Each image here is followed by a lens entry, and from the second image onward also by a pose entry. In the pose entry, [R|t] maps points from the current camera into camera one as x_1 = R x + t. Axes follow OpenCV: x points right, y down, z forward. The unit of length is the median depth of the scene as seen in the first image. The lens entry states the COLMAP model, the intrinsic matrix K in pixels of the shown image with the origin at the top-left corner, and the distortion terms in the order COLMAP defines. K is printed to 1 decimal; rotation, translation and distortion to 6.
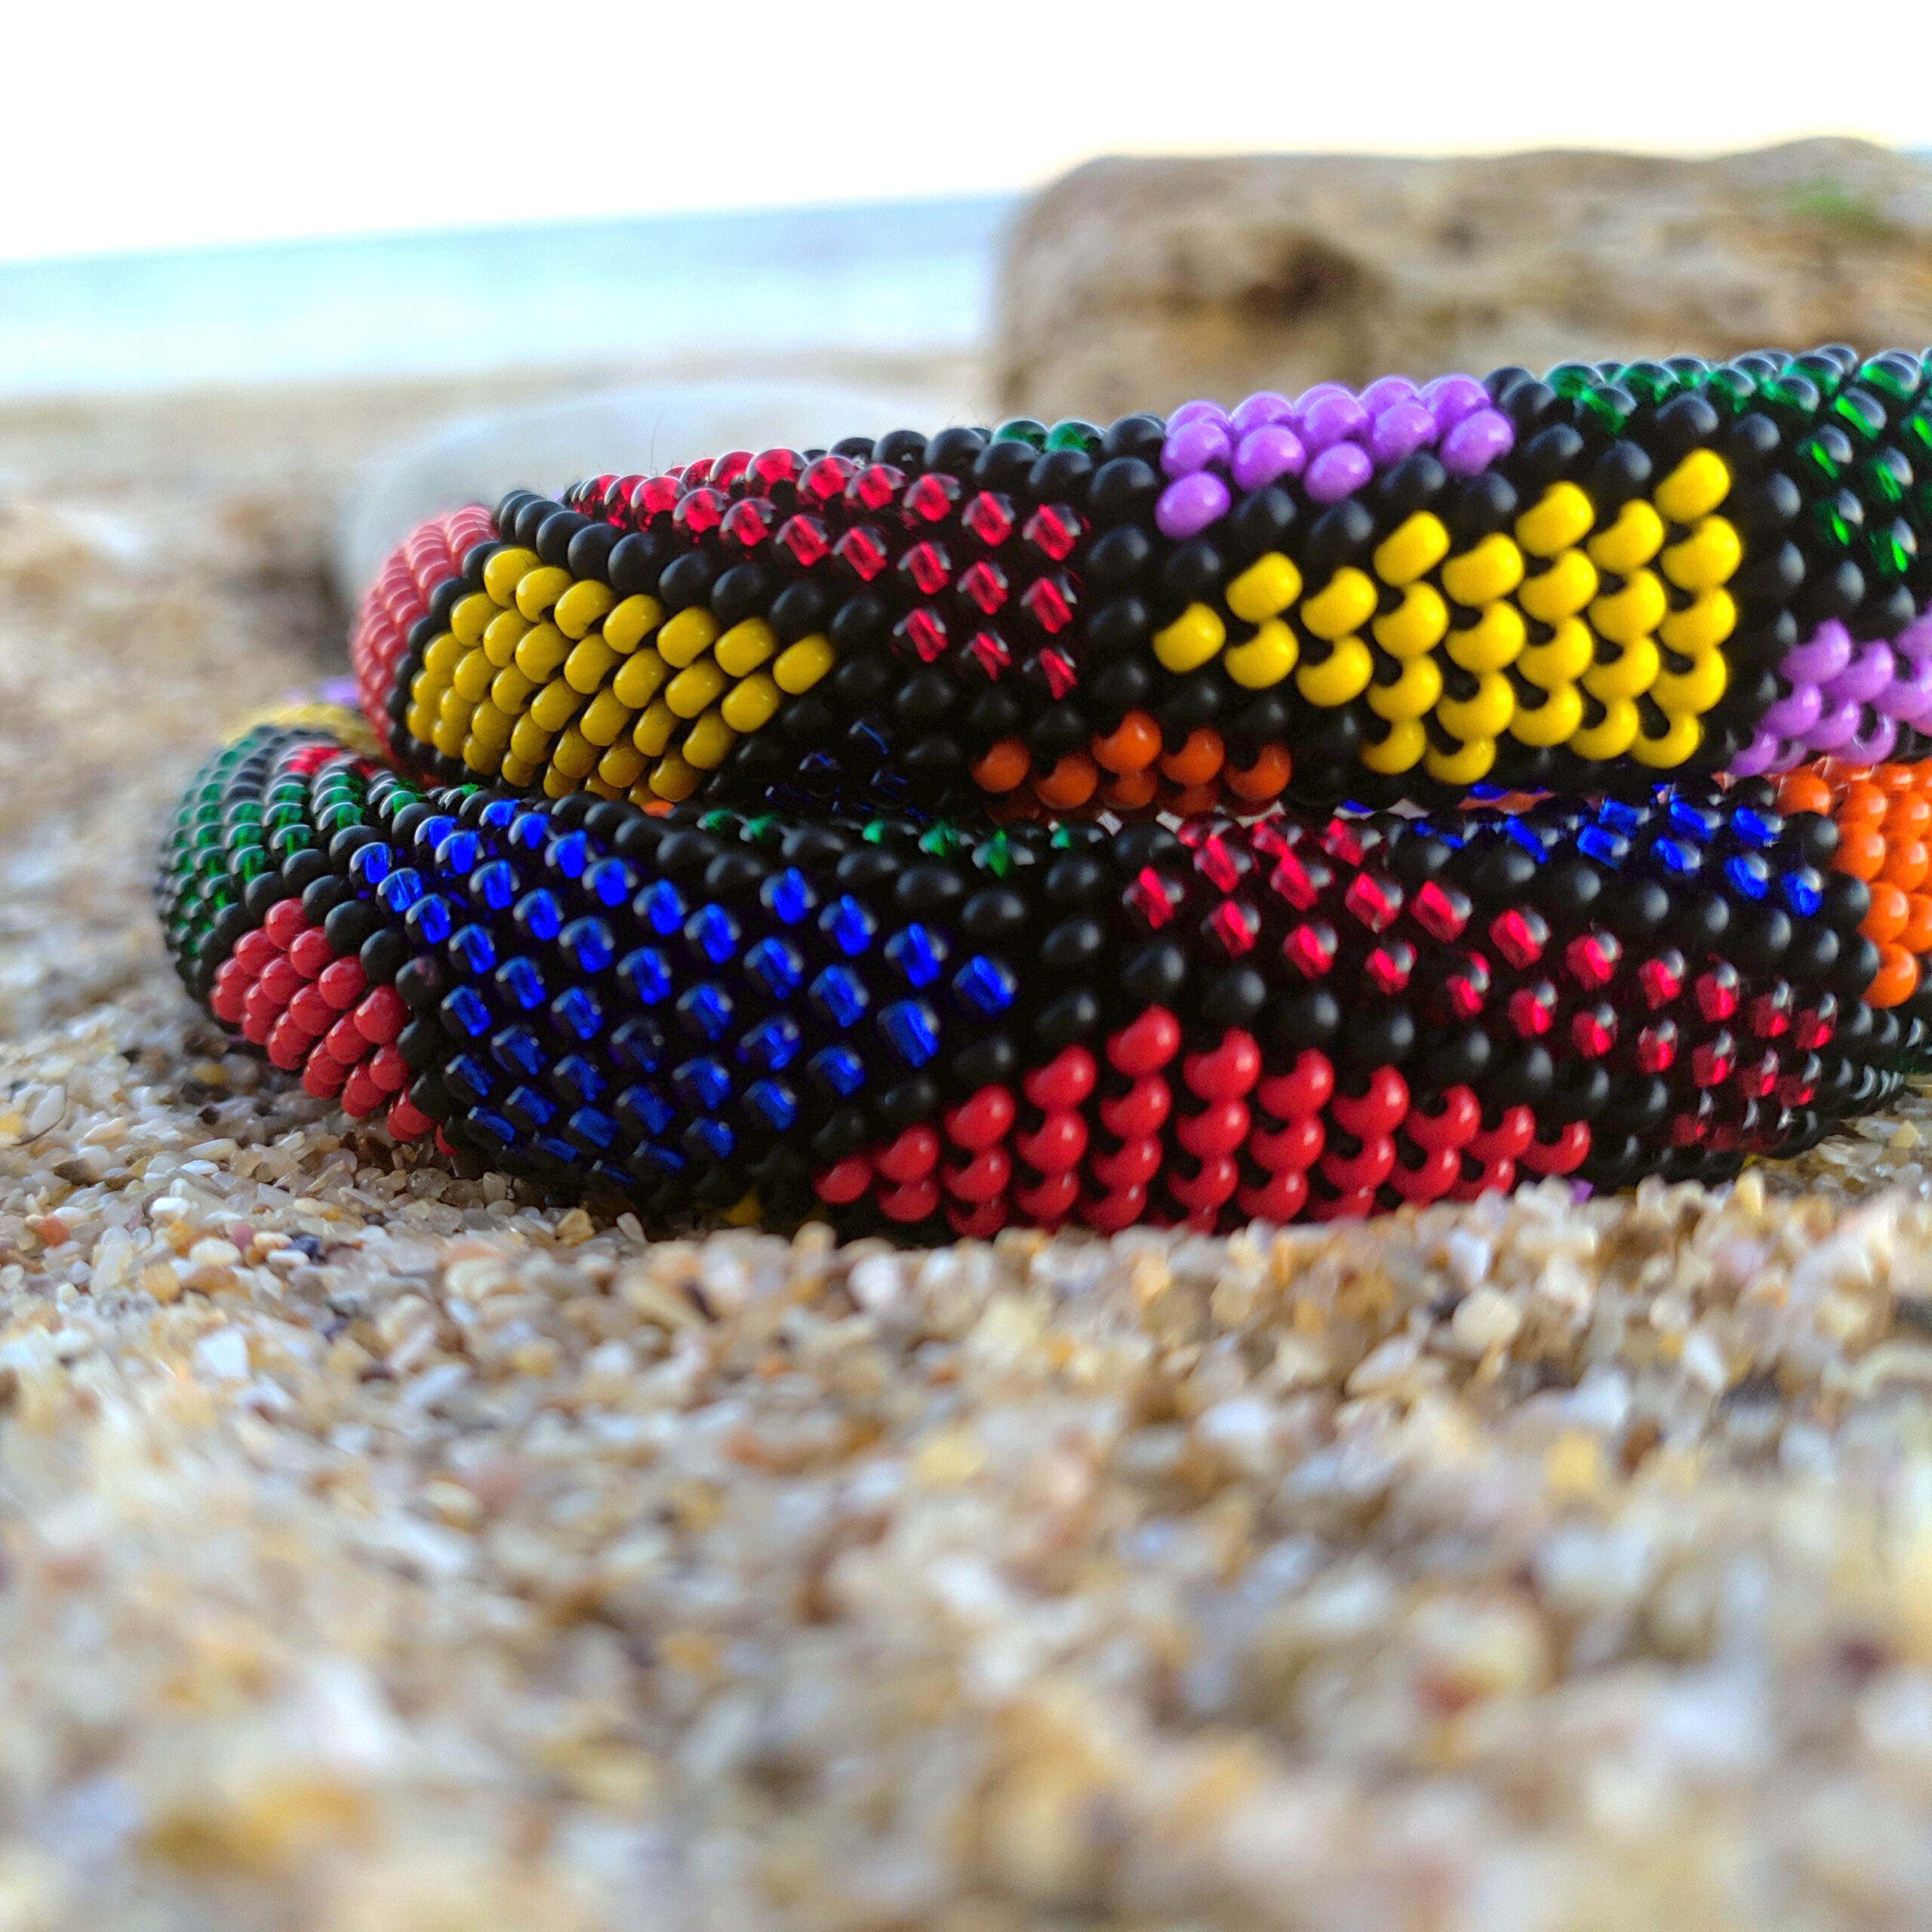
lens RADIAL K [[1957.7, 0, 901.7], [0, 1957.7, 965.9], [0, 0, 1]] dist [0.002853, -0.014314]
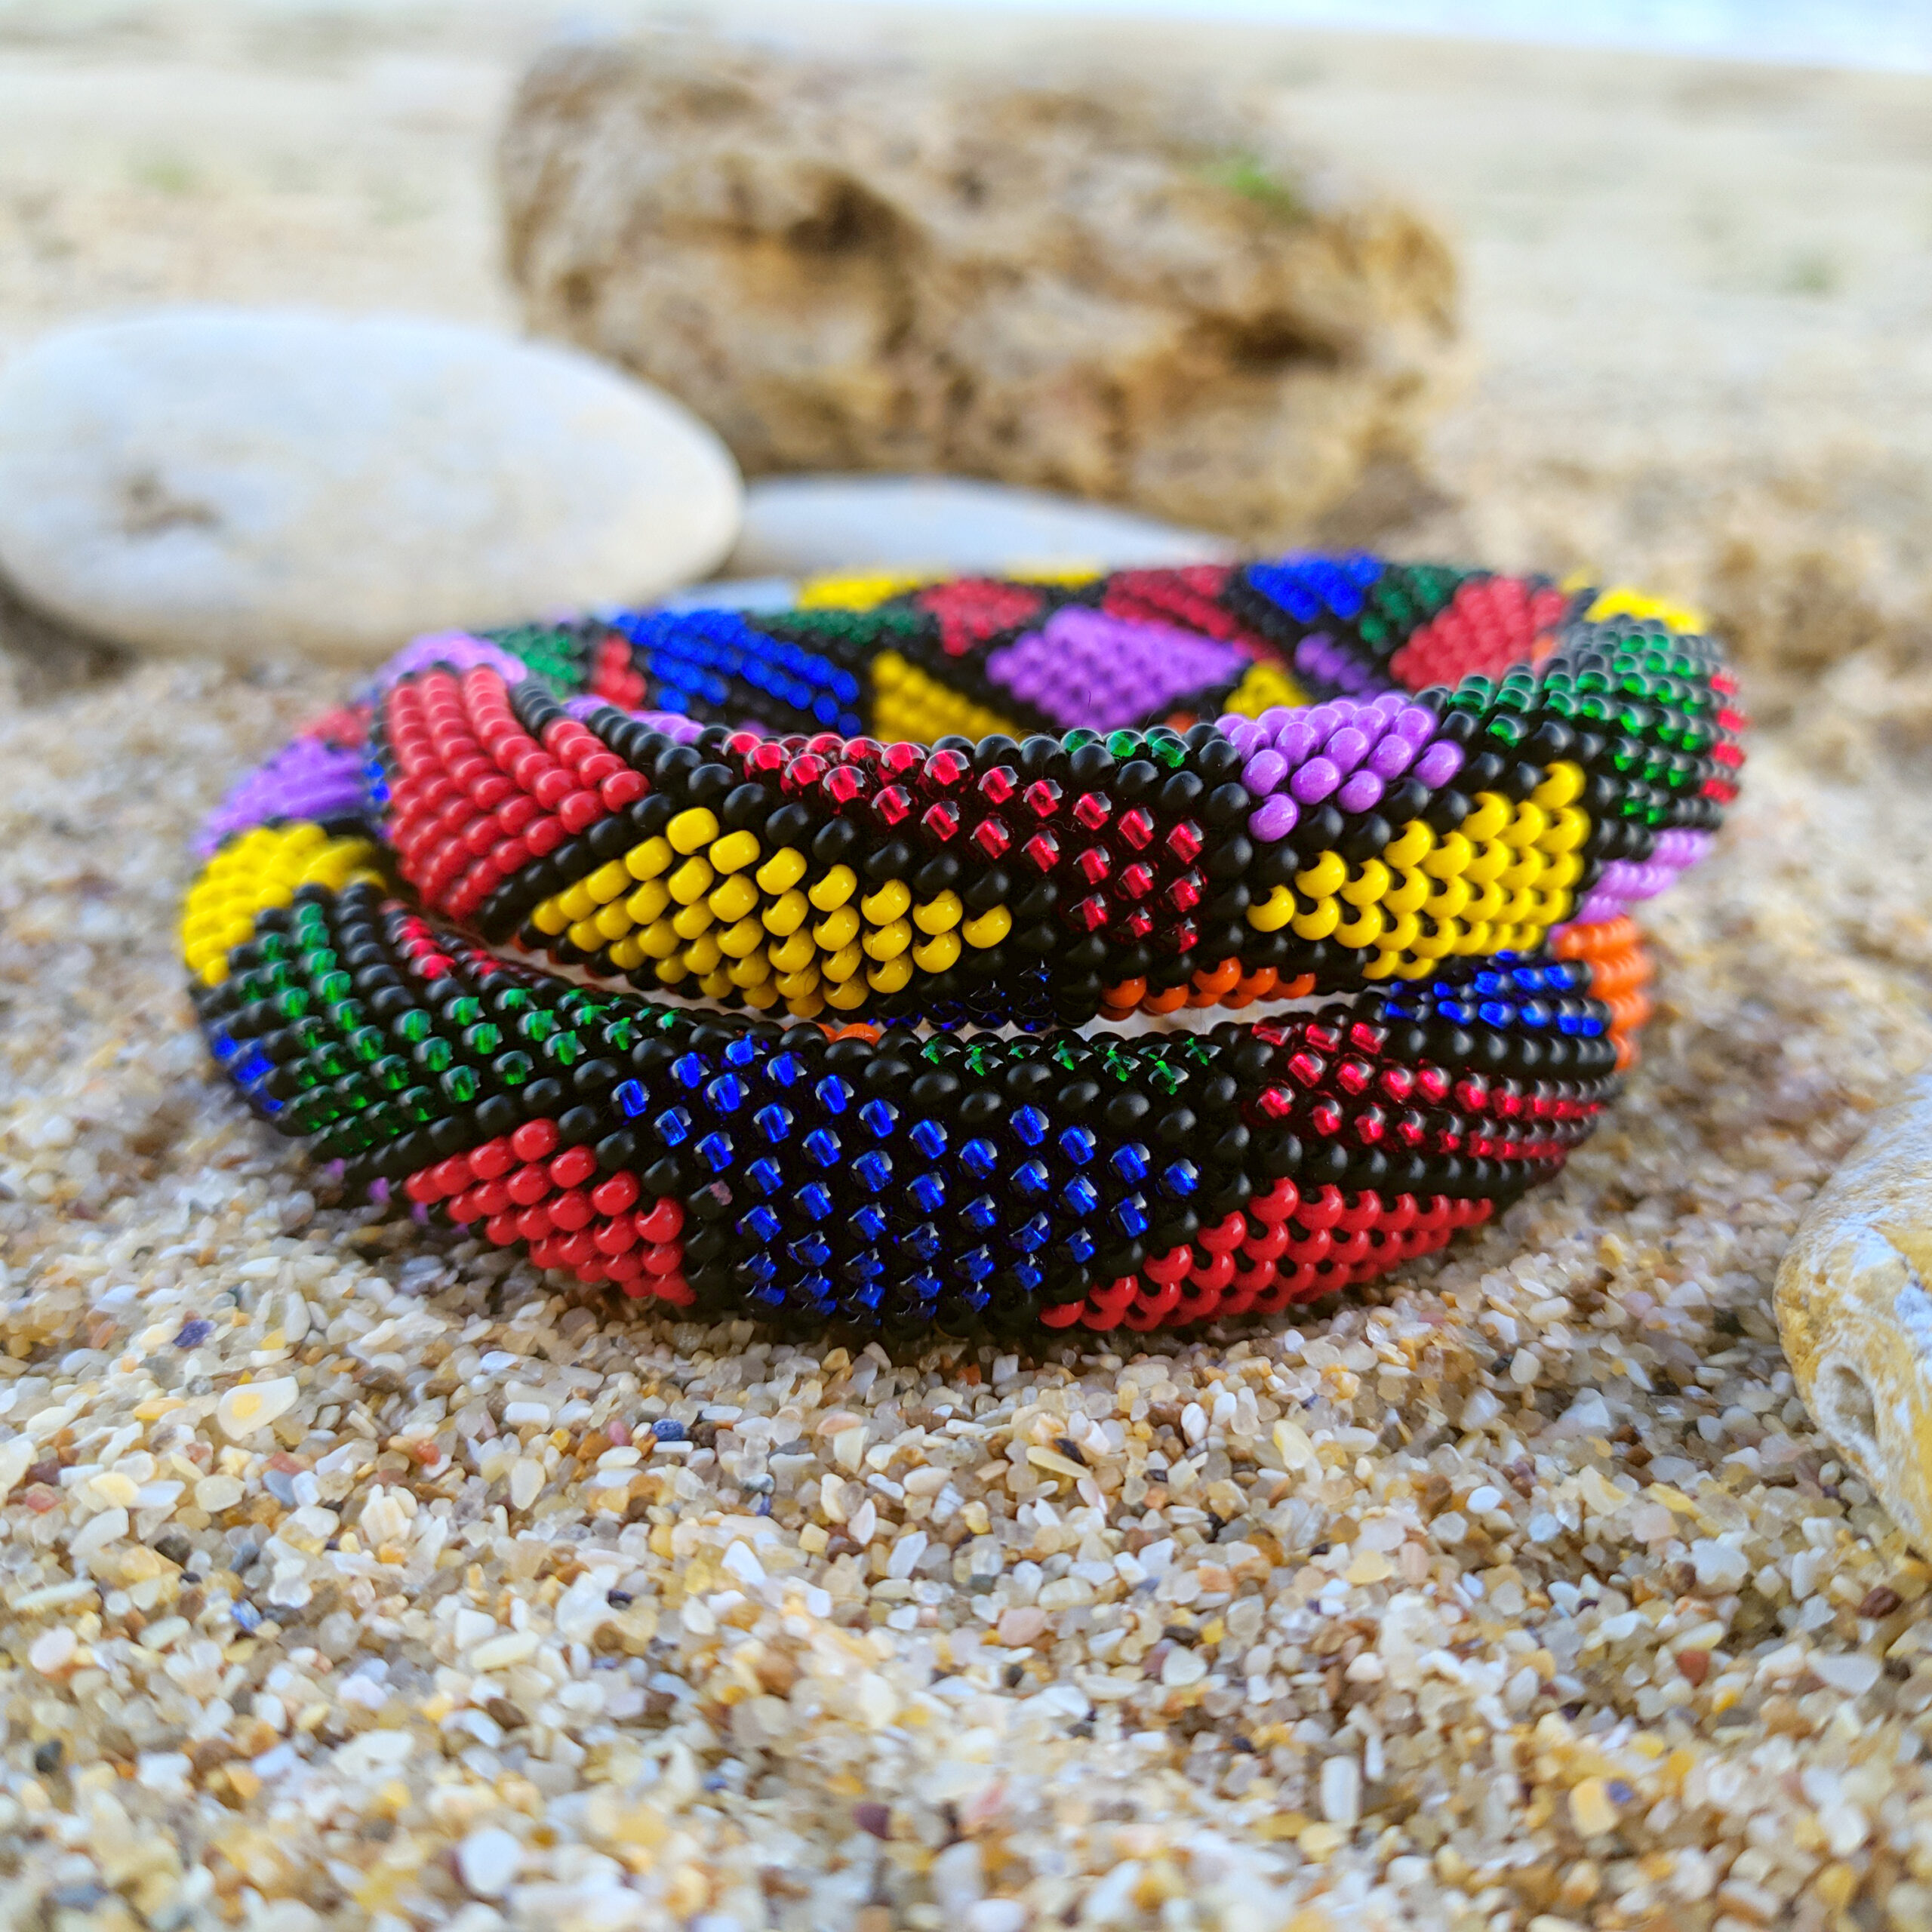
lens RADIAL K [[1932.1, 0, 847.0], [0, 1932.1, 879.7], [0, 0, 1]] dist [-0.009998, -0.022651]
pose [[0.908669, -0.114176, 0.401602, -0.713783], [0.037740, 0.980406, 0.193340, -0.483649], [-0.415807, -0.160526, 0.895174, -0.133318]]
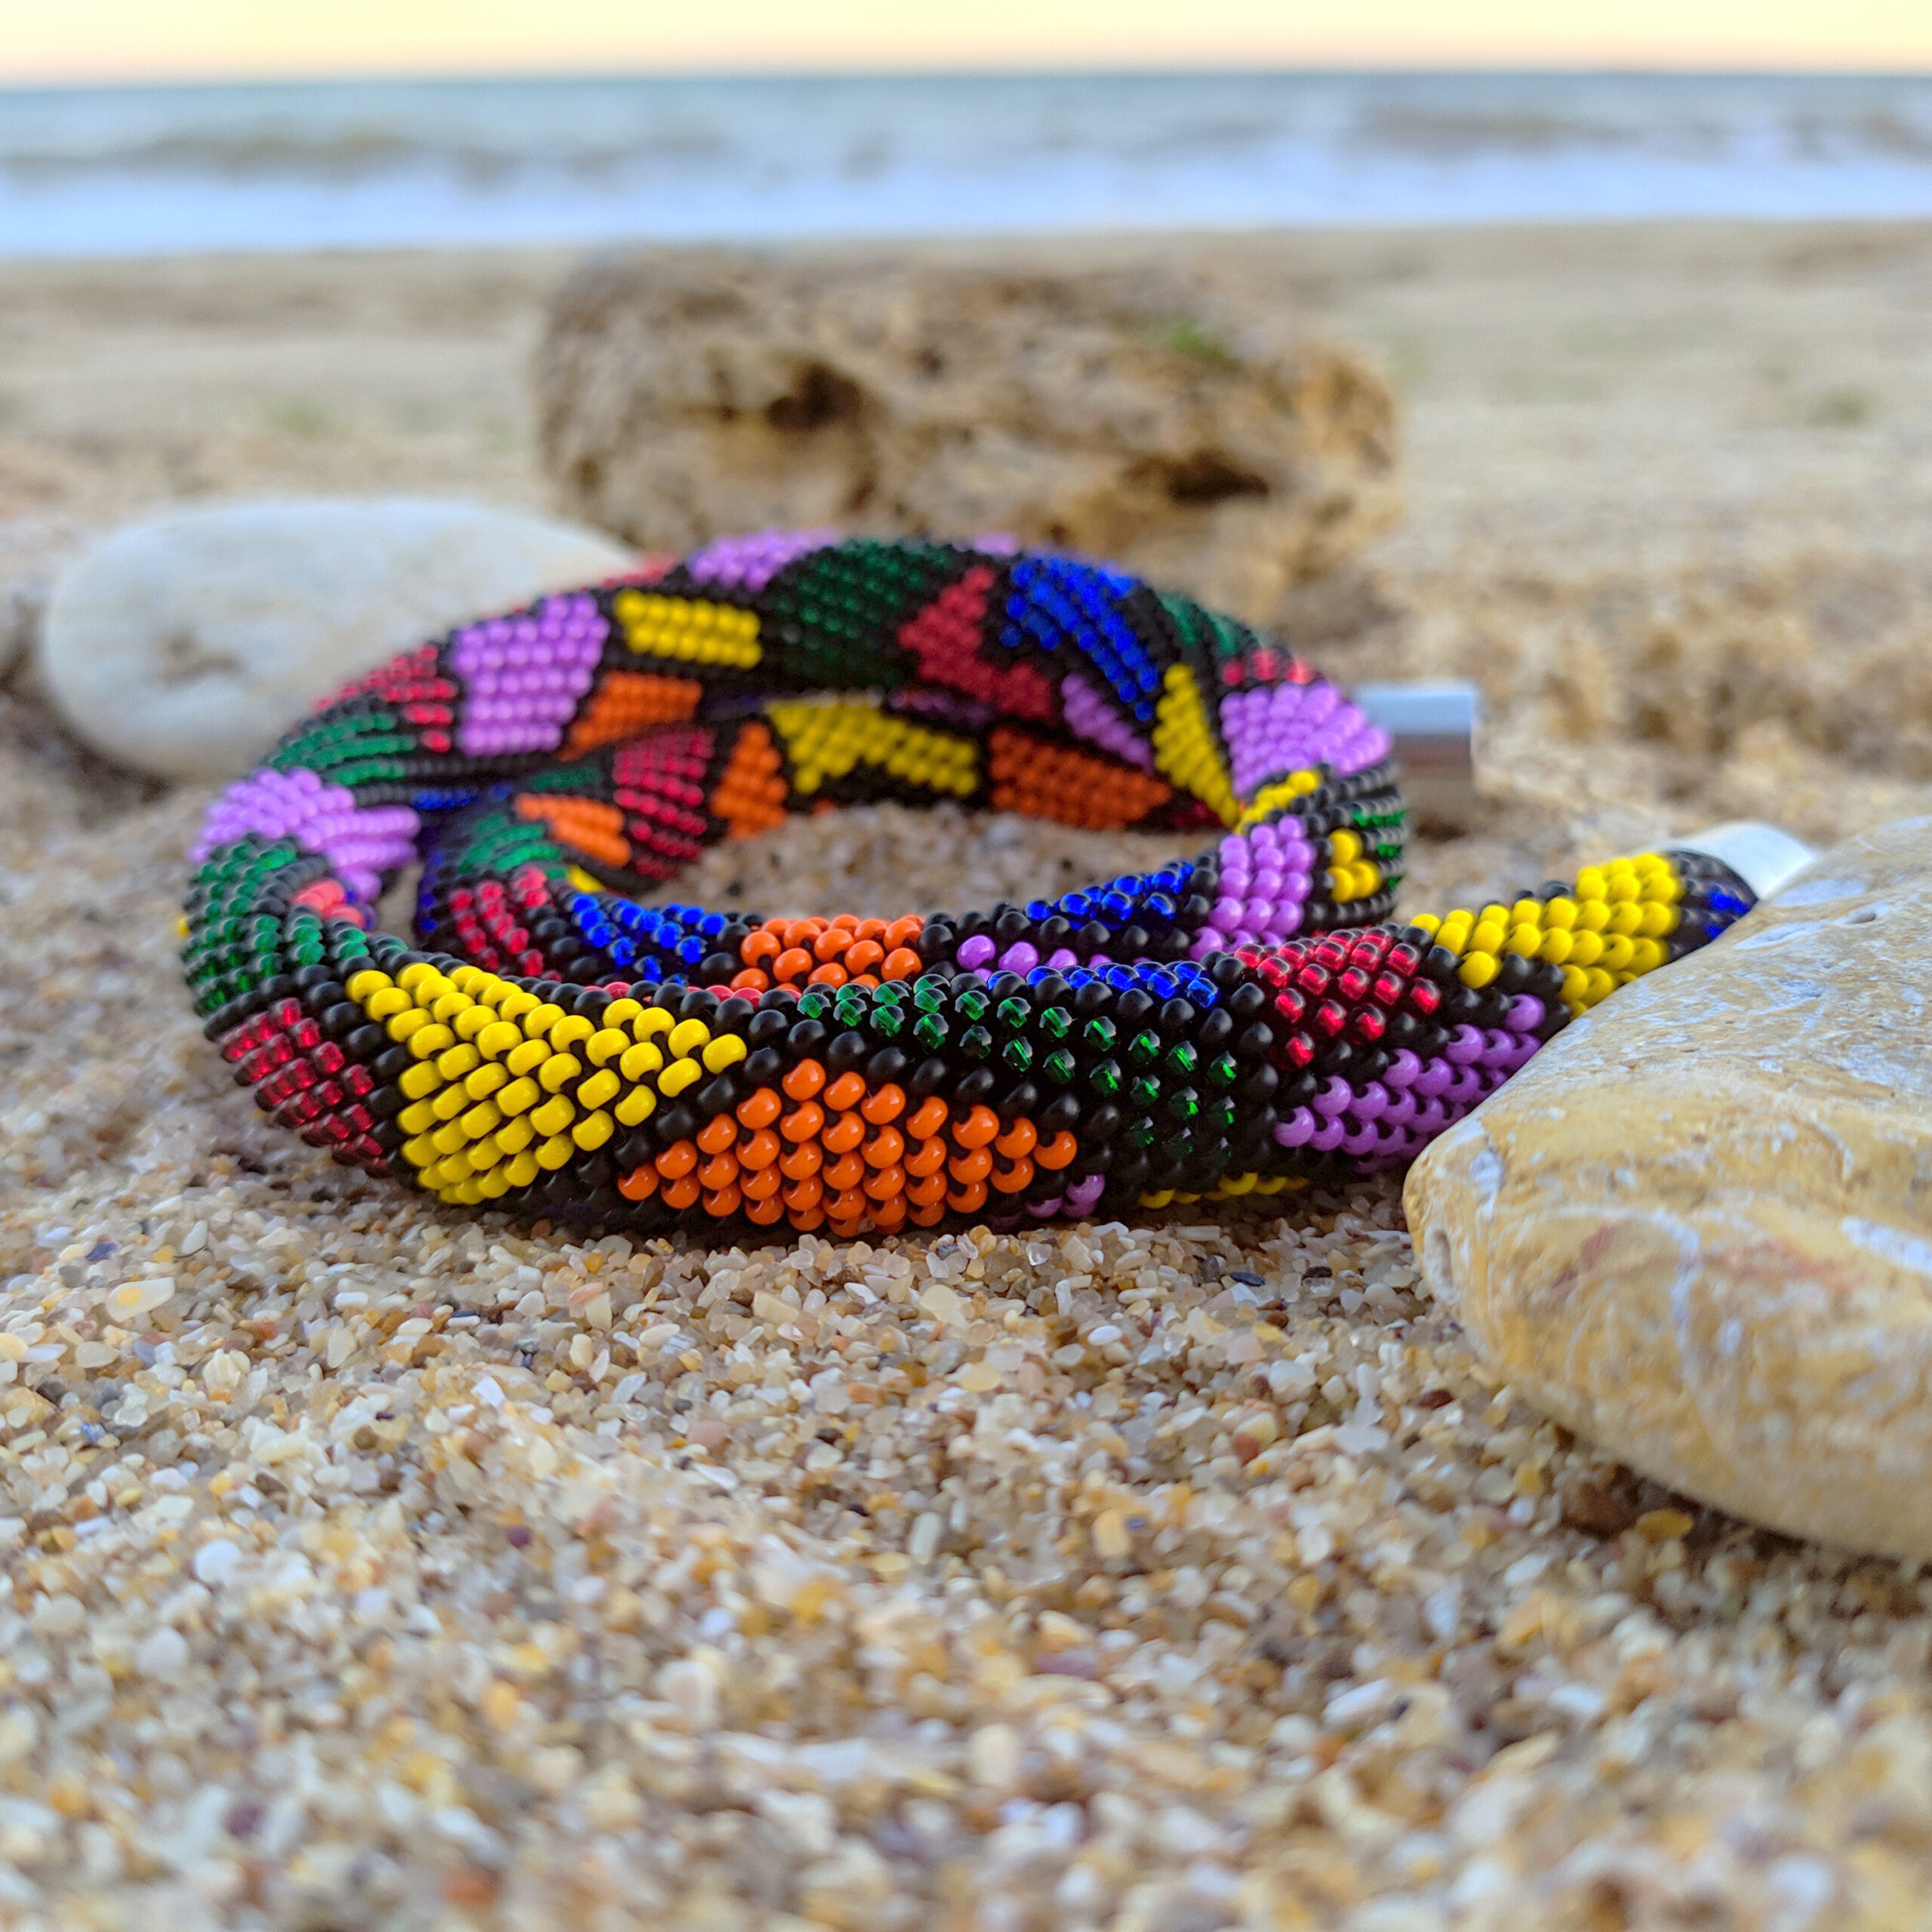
lens RADIAL K [[1957.7, 0, 901.7], [0, 1957.7, 965.9], [0, 0, 1]] dist [0.002853, -0.014314]
pose [[0.942256, -0.116059, 0.314139, -0.465384], [0.087177, 0.990694, 0.104527, -0.281148], [-0.323347, -0.071106, 0.943605, -0.607268]]
